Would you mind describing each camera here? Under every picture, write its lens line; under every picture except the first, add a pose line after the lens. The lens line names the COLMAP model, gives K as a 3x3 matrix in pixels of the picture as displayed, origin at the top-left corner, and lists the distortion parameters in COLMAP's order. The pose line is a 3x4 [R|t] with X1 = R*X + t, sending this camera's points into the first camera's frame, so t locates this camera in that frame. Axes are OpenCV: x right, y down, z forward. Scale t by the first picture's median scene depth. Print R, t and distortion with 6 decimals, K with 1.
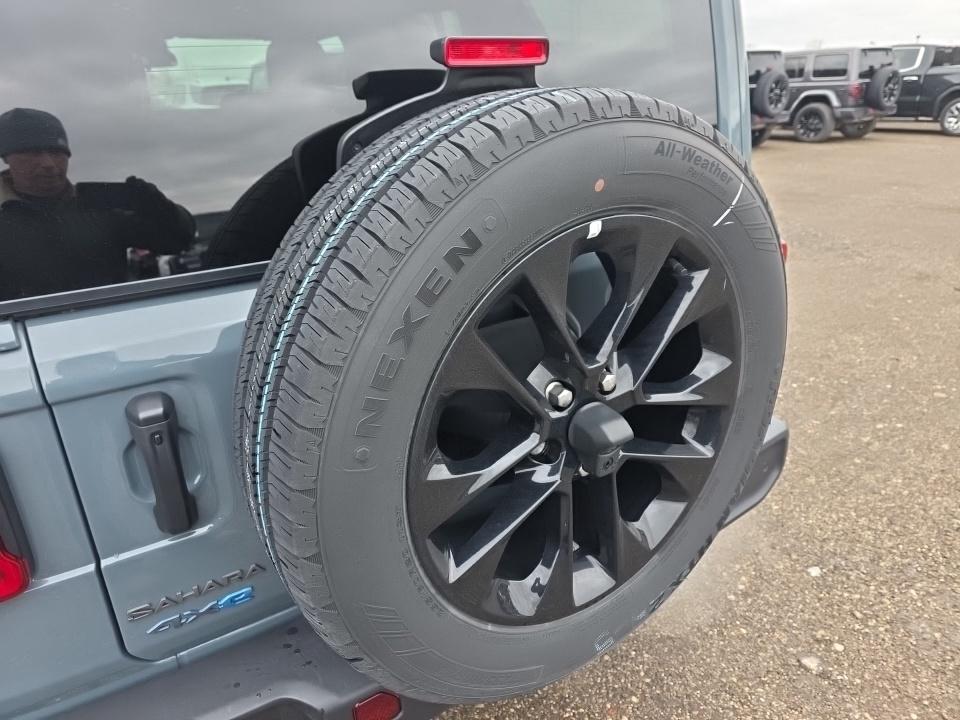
lens RADIAL K [[647.3, 0, 481.0], [0, 647.3, 365.1], [0, 0, 1]] dist [0.023700, -0.002864]
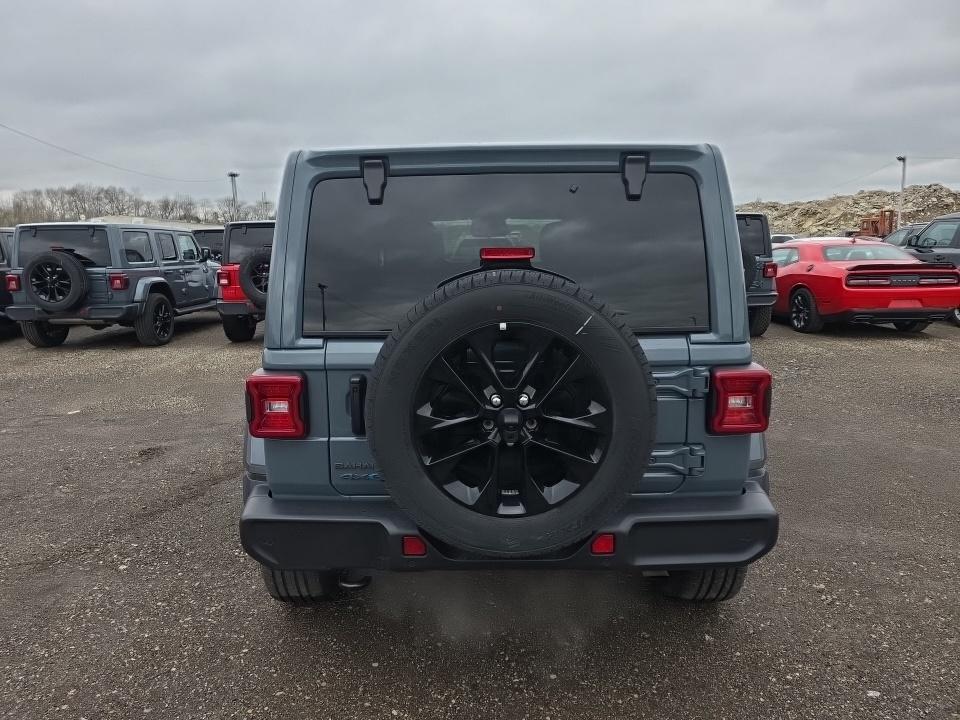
lens RADIAL K [[663.5, 0, 482.0], [0, 663.5, 383.1], [0, 0, 1]] dist [0.054862, -0.000743]
pose [[0.832001, 0.136586, -0.537697, 1.243373], [-0.232197, 0.965976, -0.113910, 0.248014], [0.503844, 0.219625, 0.835408, -0.888647]]
